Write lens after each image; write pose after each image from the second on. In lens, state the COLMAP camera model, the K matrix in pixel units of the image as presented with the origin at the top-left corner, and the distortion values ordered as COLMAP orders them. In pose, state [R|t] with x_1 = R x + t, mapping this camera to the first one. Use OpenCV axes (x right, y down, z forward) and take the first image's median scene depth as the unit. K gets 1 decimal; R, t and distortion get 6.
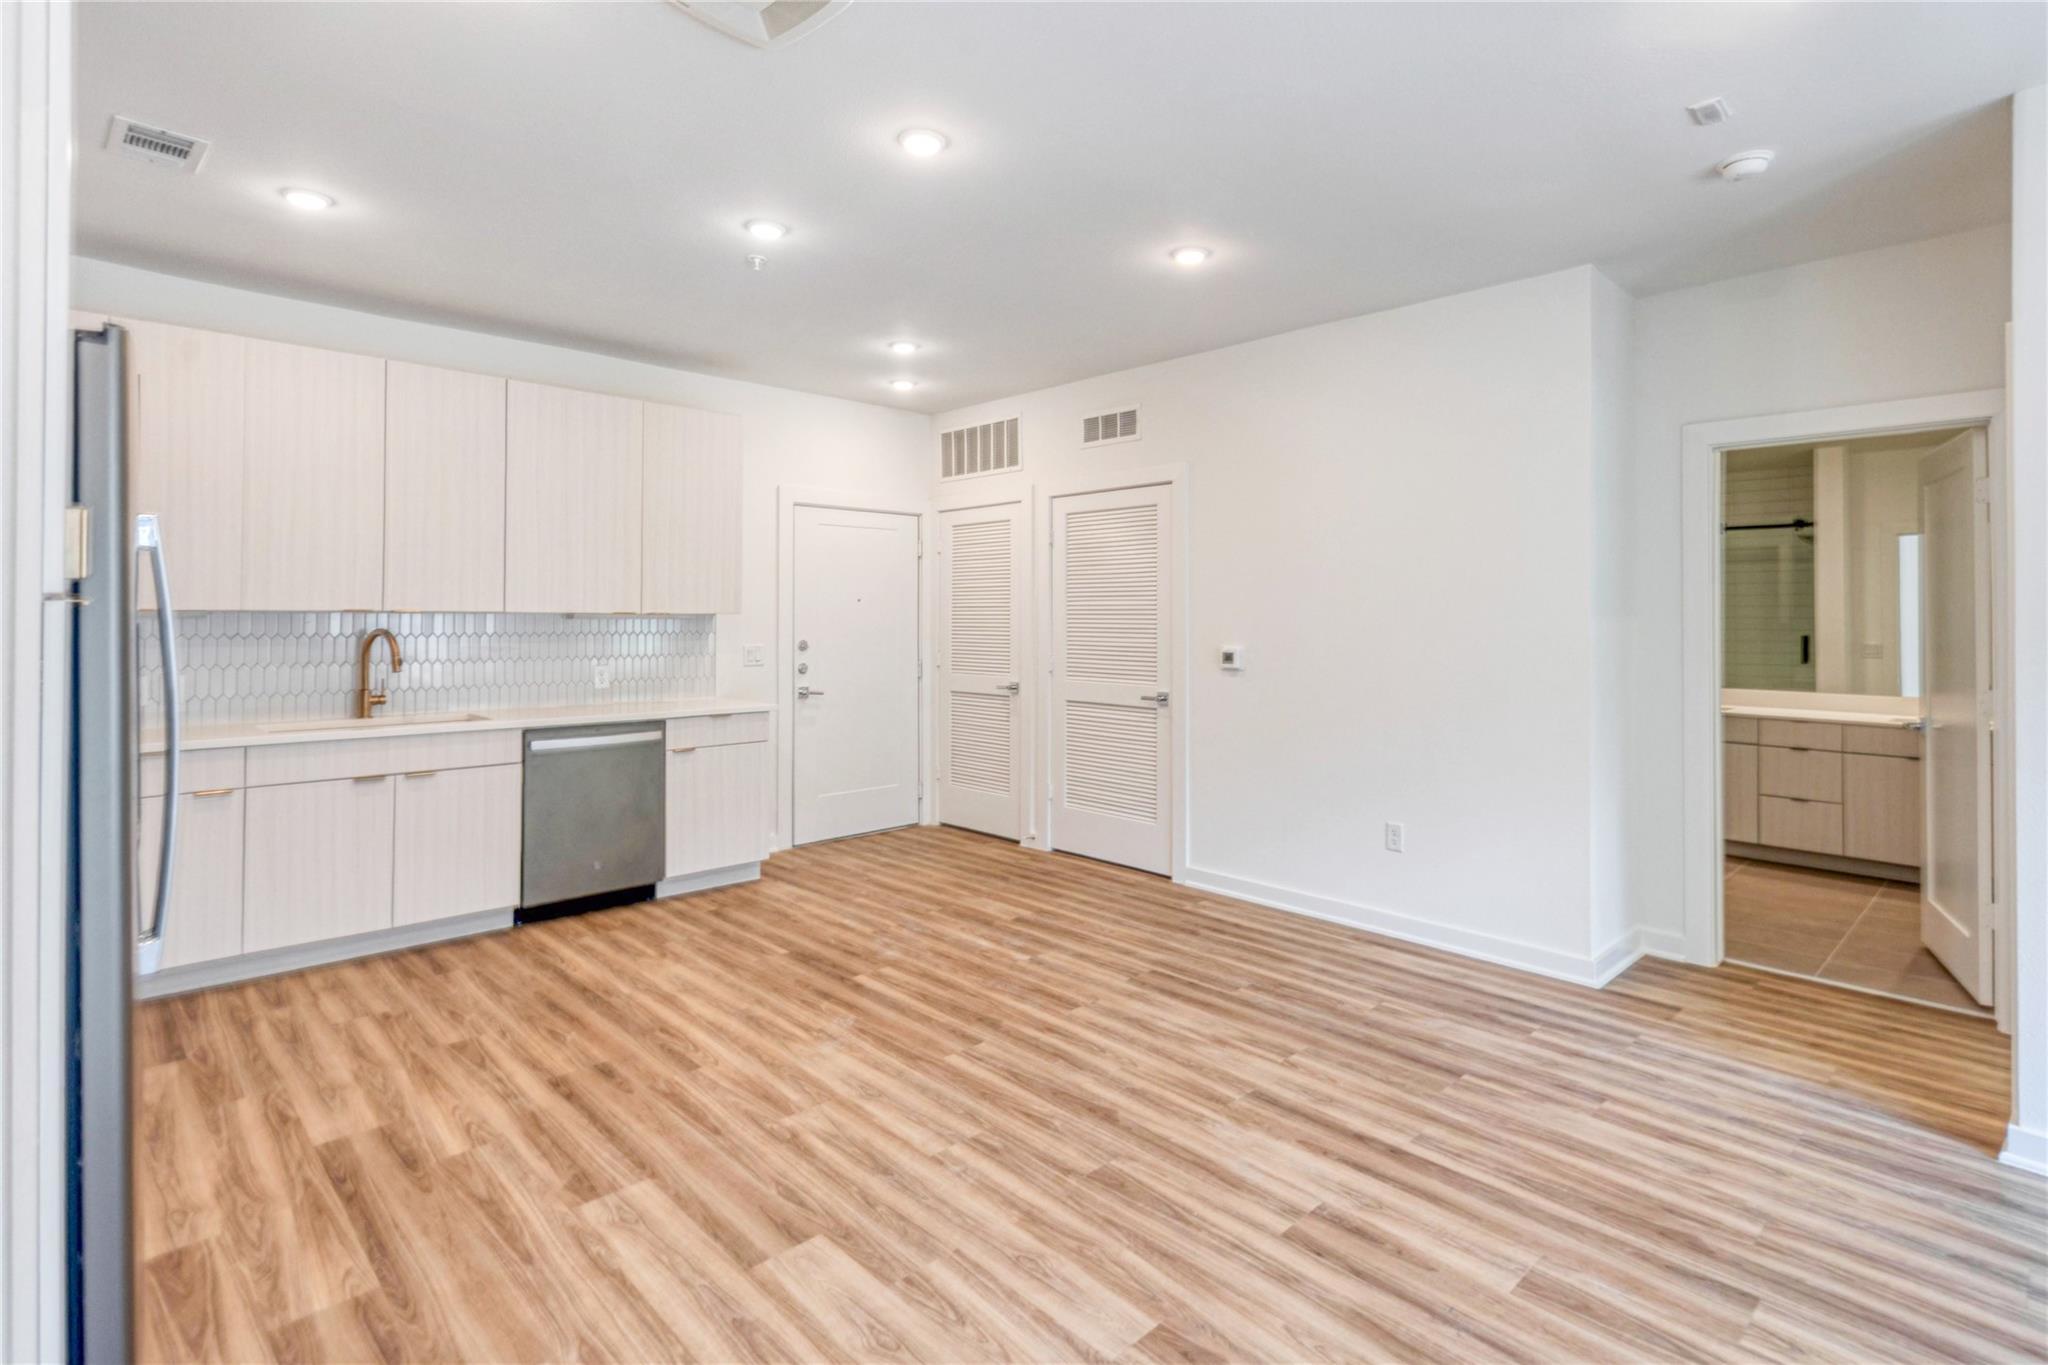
lens RADIAL K [[997.9, 0, 1084.3], [0, 997.9, 609.1], [0, 0, 1]] dist [0.003945, -0.000278]
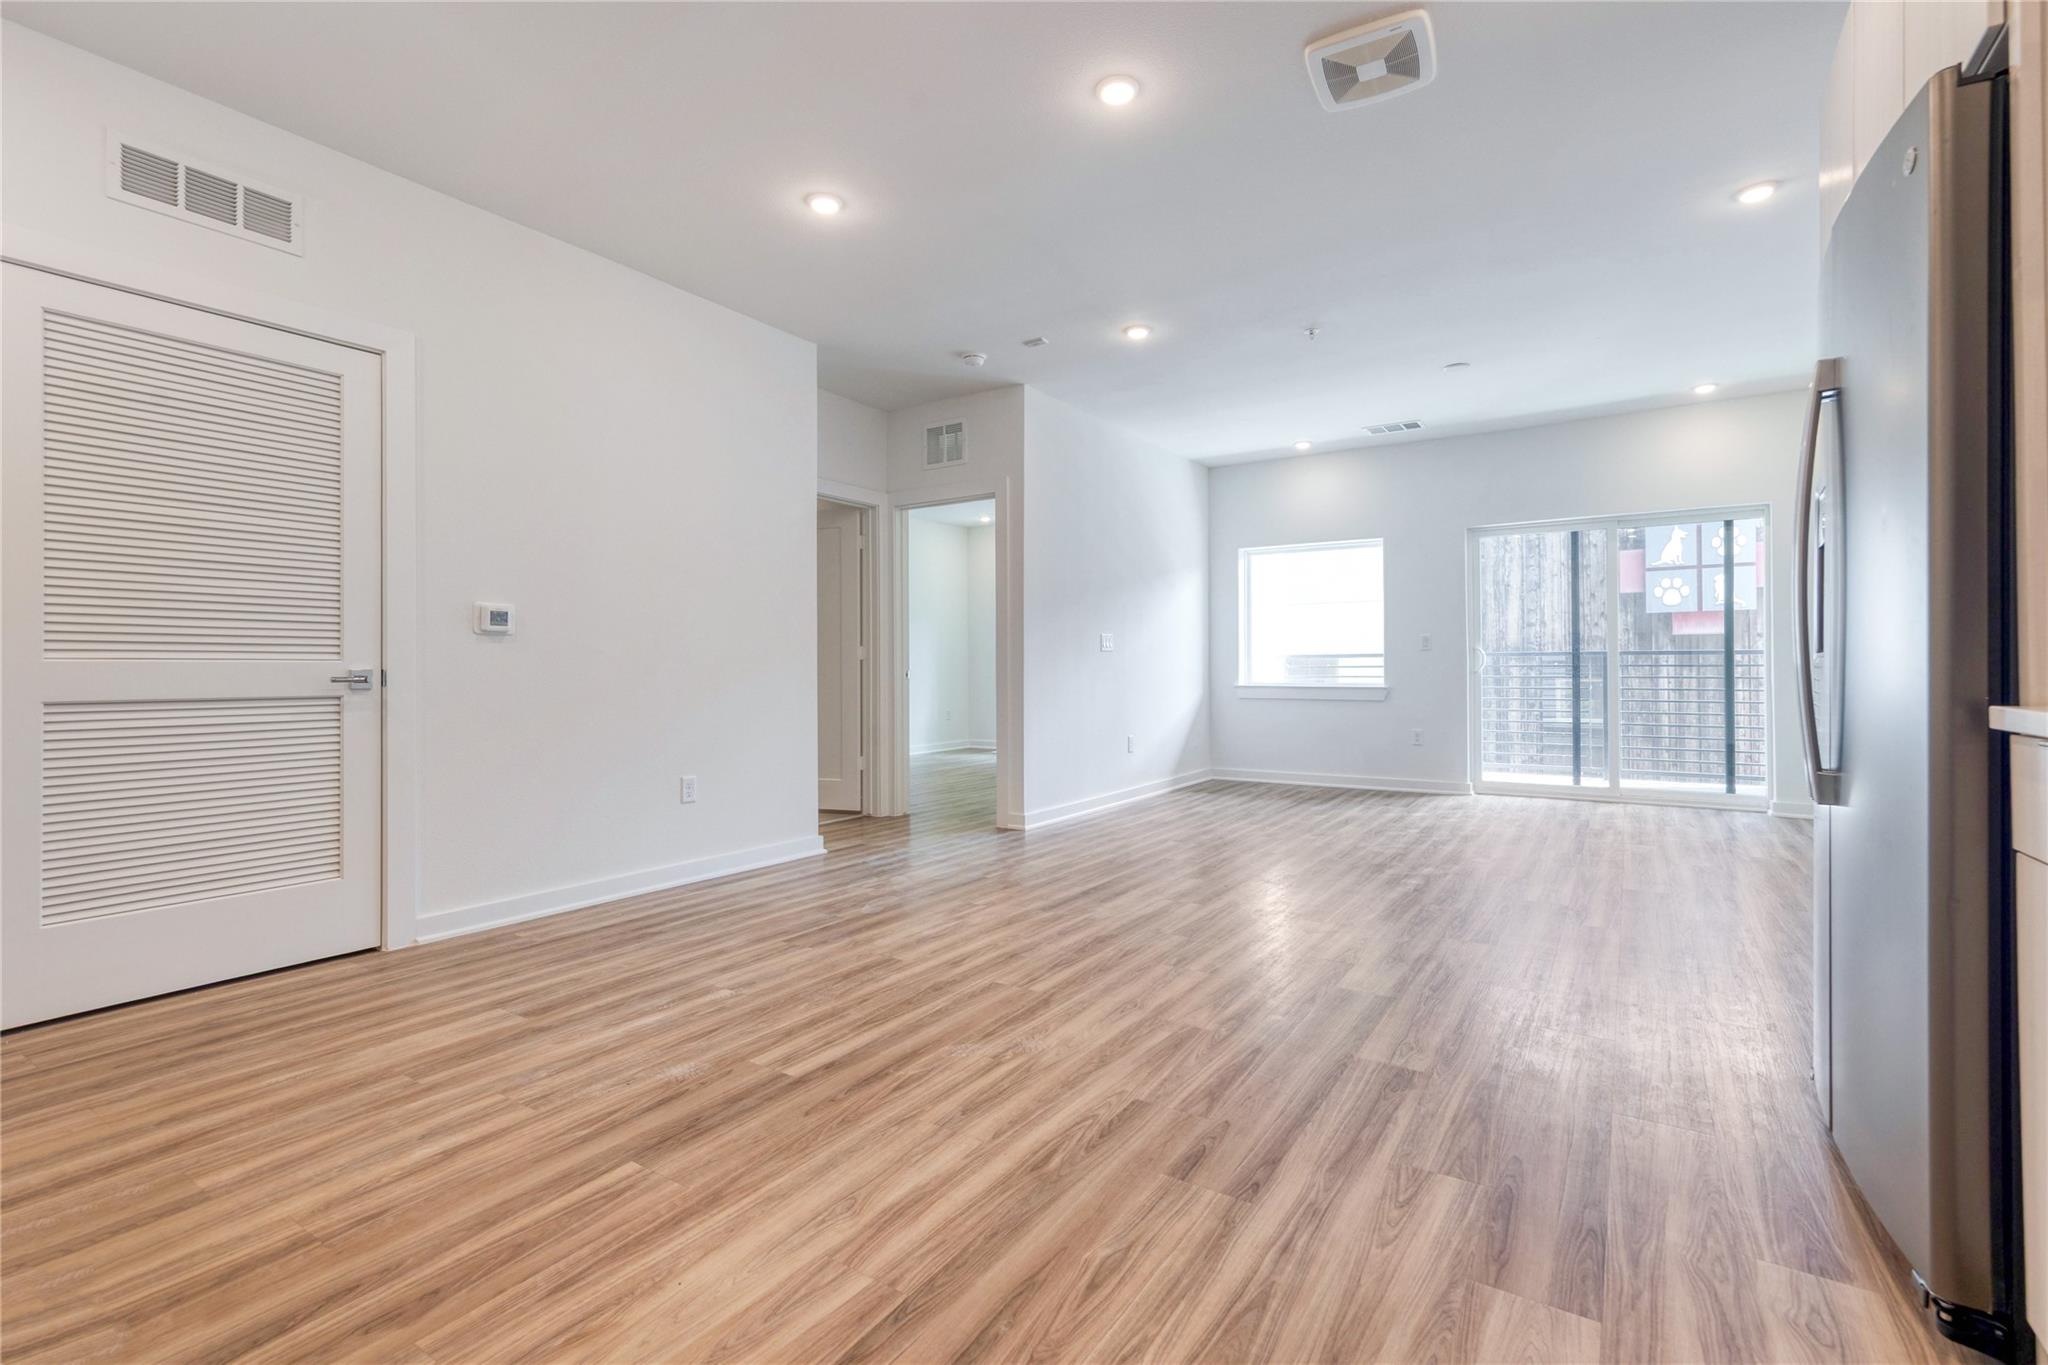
lens RADIAL K [[928.7, 0, 1024.9], [0, 928.7, 666.1], [0, 0, 1]] dist [0.000716, 0.000272]
pose [[-0.193170, -0.000245, 0.981165, -0.752470], [-0.005992, 0.999982, -0.000930, 0.099243], [-0.981147, -0.006059, -0.193168, 0.875695]]
